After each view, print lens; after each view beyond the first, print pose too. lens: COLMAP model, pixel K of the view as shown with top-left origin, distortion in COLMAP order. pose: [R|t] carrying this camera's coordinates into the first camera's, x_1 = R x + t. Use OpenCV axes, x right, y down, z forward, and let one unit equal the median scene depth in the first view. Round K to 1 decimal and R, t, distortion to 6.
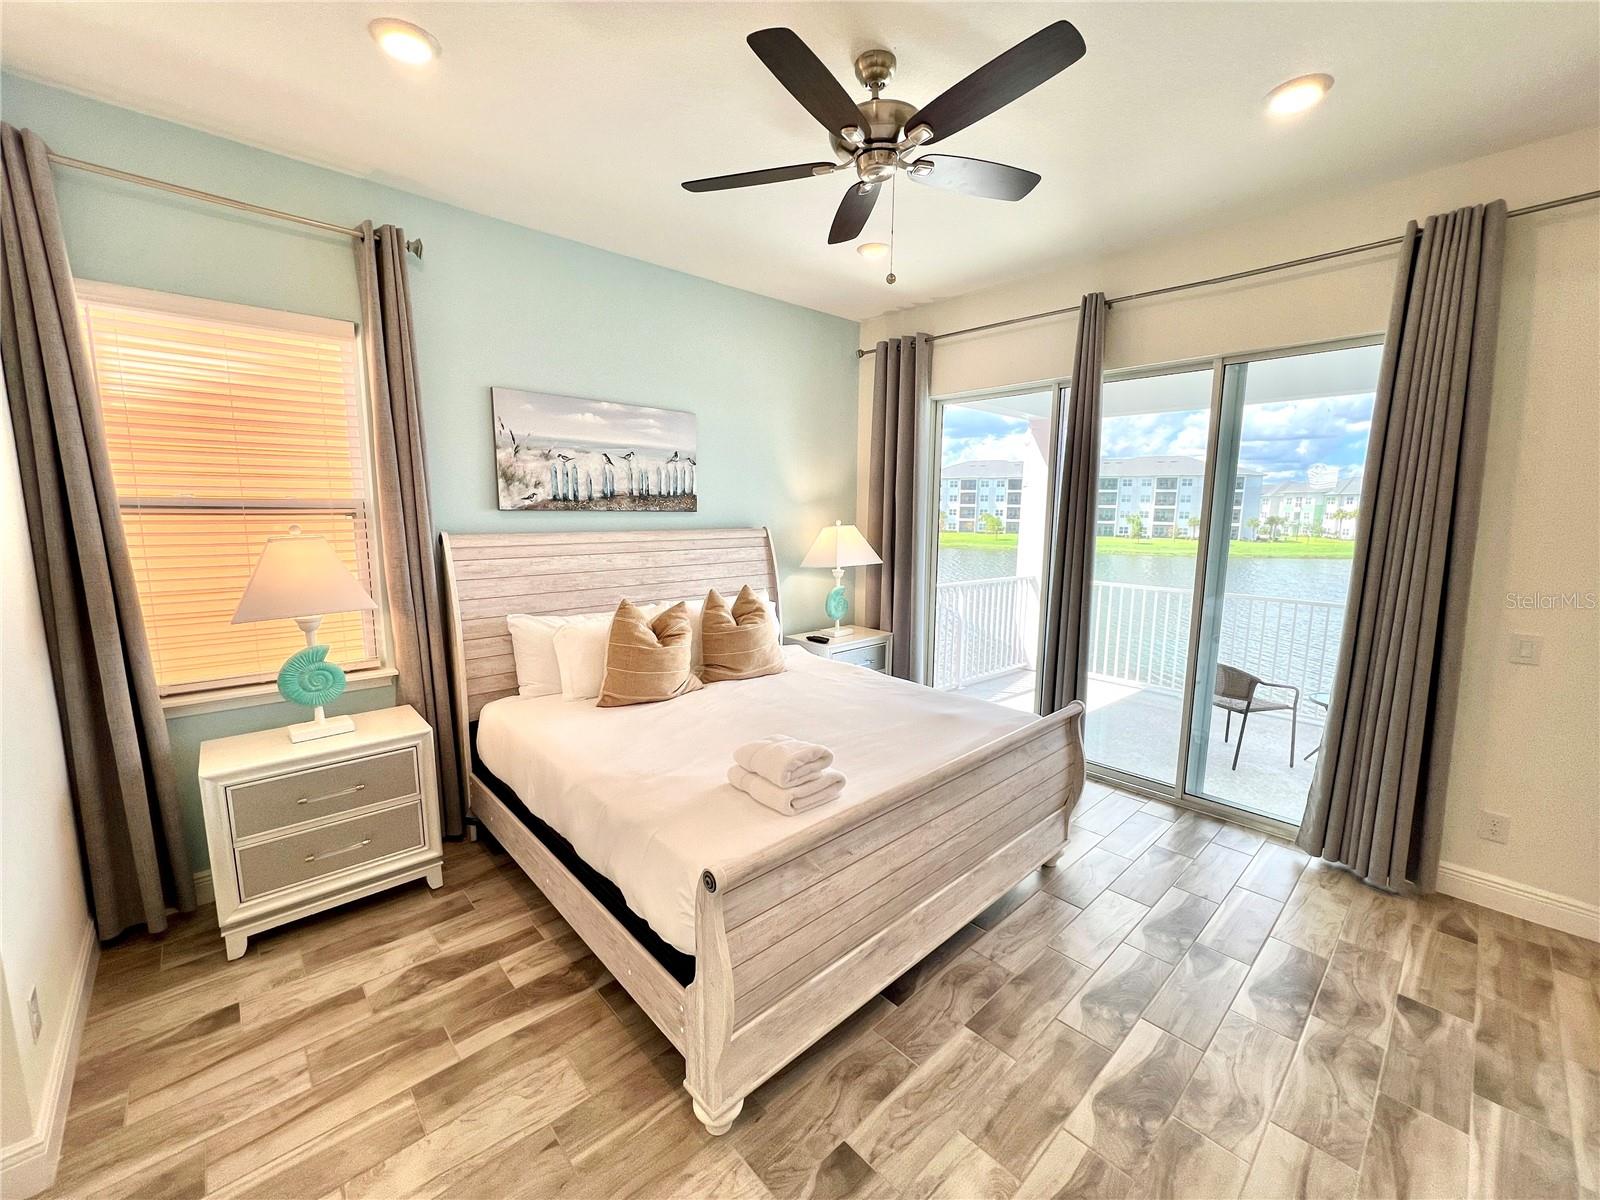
lens RADIAL K [[637.8, 0, 797.1], [0, 637.8, 610.4], [0, 0, 1]] dist [-0.003541, 0.001482]
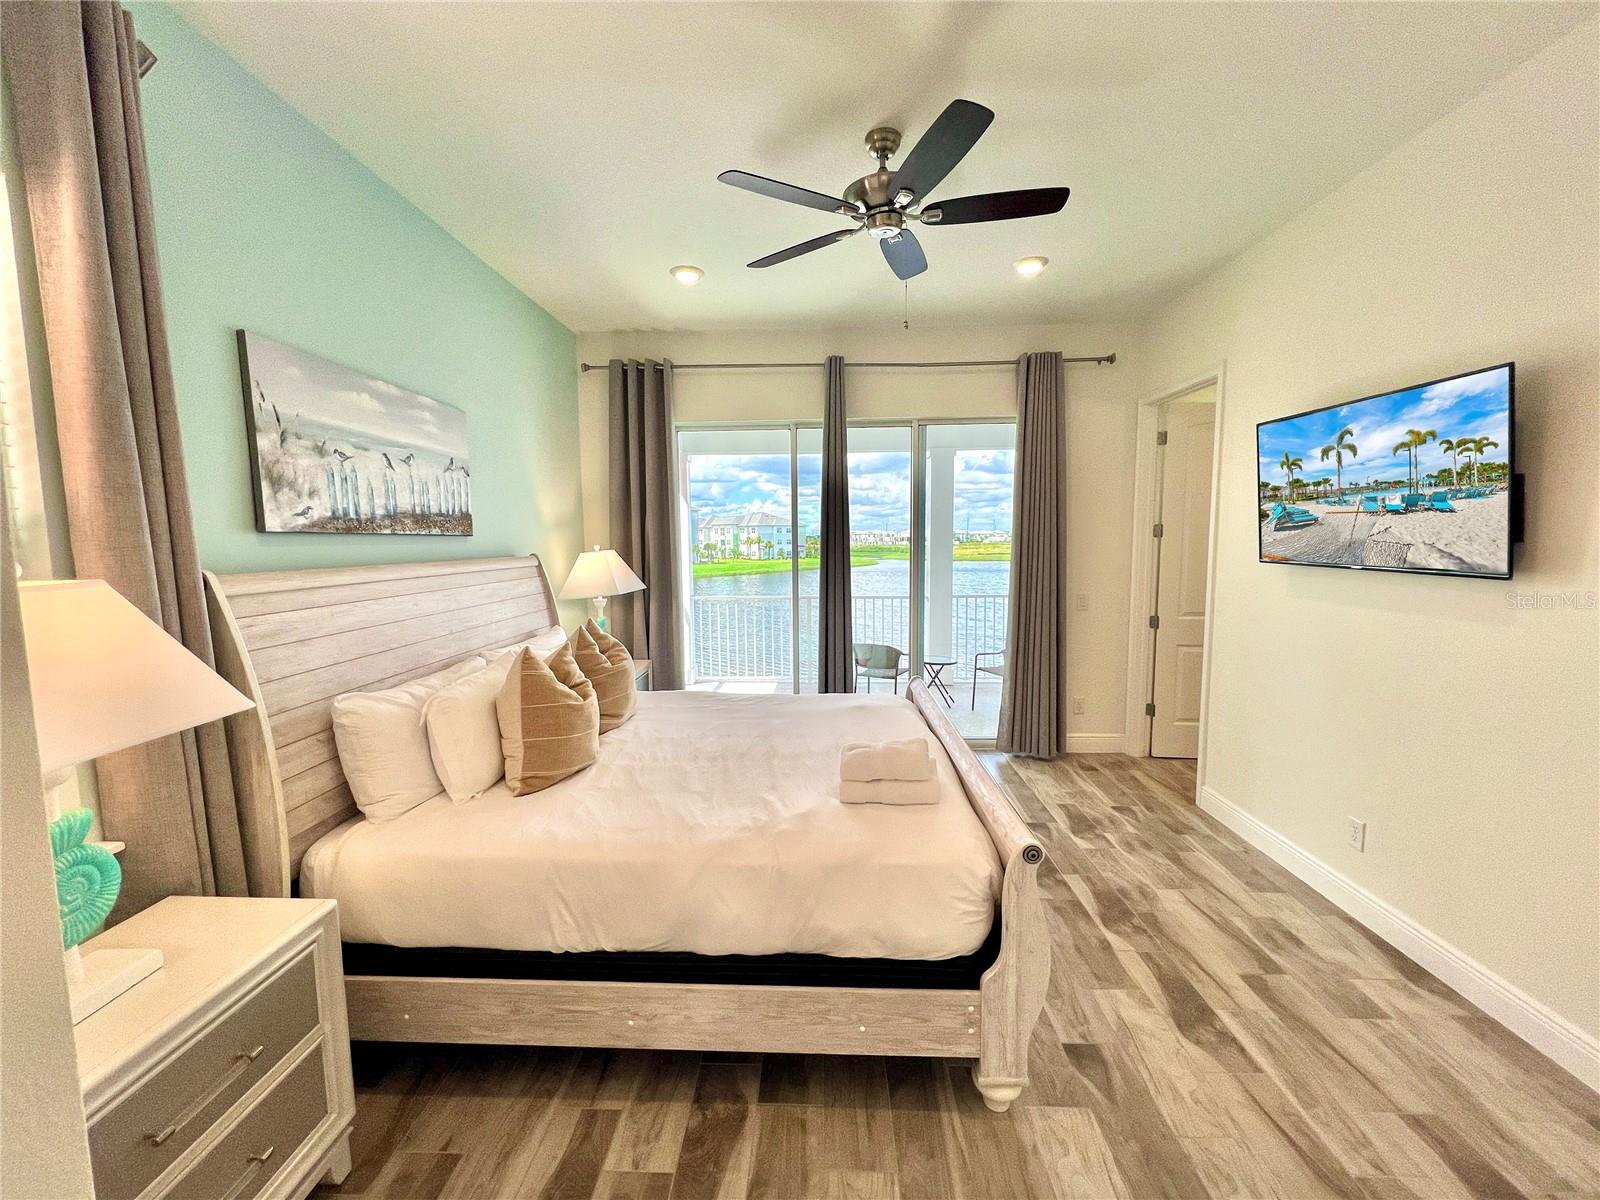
lens RADIAL K [[637.8, 0, 796.5], [0, 637.8, 611.4], [0, 0, 1]] dist [-0.003541, 0.001482]
pose [[0.707193, -0.095592, 0.700528, -0.533743], [0.128857, 0.991649, 0.005234, -0.020522], [-0.695179, 0.086566, 0.713606, 0.218521]]
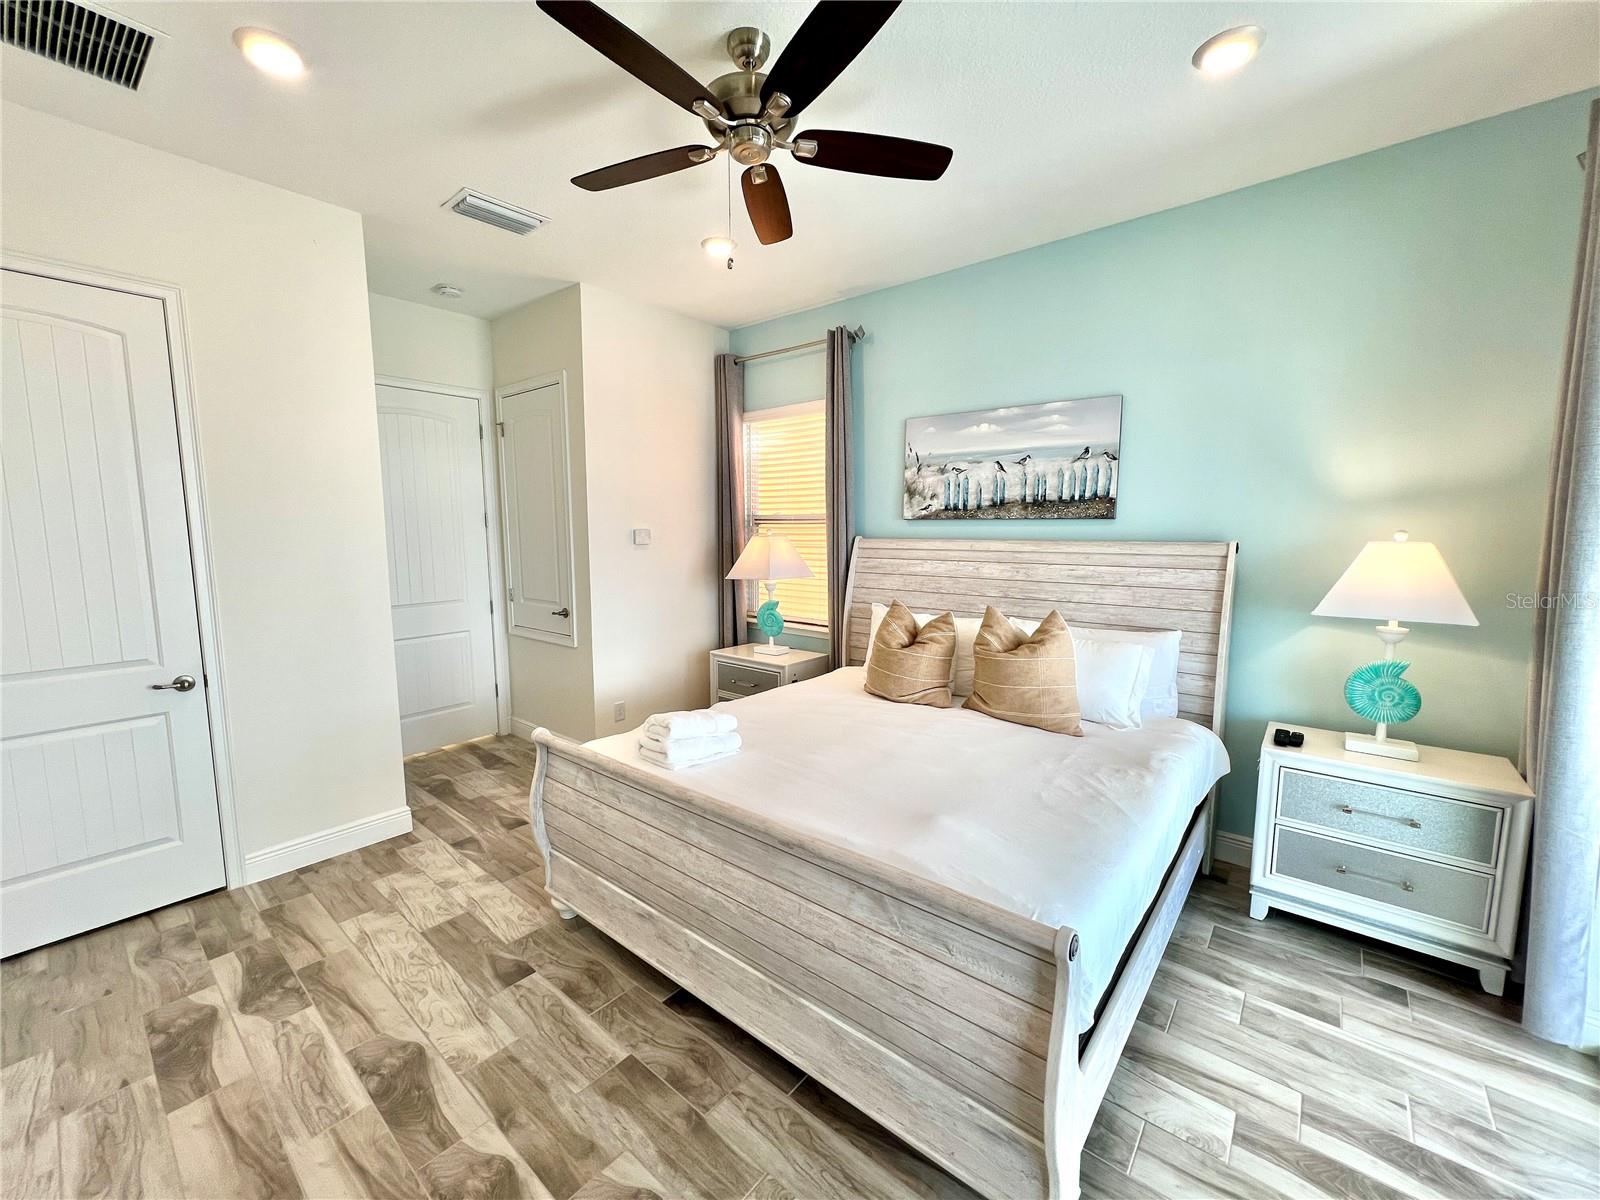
lens RADIAL K [[637.8, 0, 796.7], [0, 637.8, 610.5], [0, 0, 1]] dist [-0.003541, 0.001482]
pose [[0.129656, 0.120369, -0.984226, 0.716987], [-0.155878, 0.982737, 0.099652, -0.075036], [0.979230, 0.140498, 0.146180, 0.638034]]
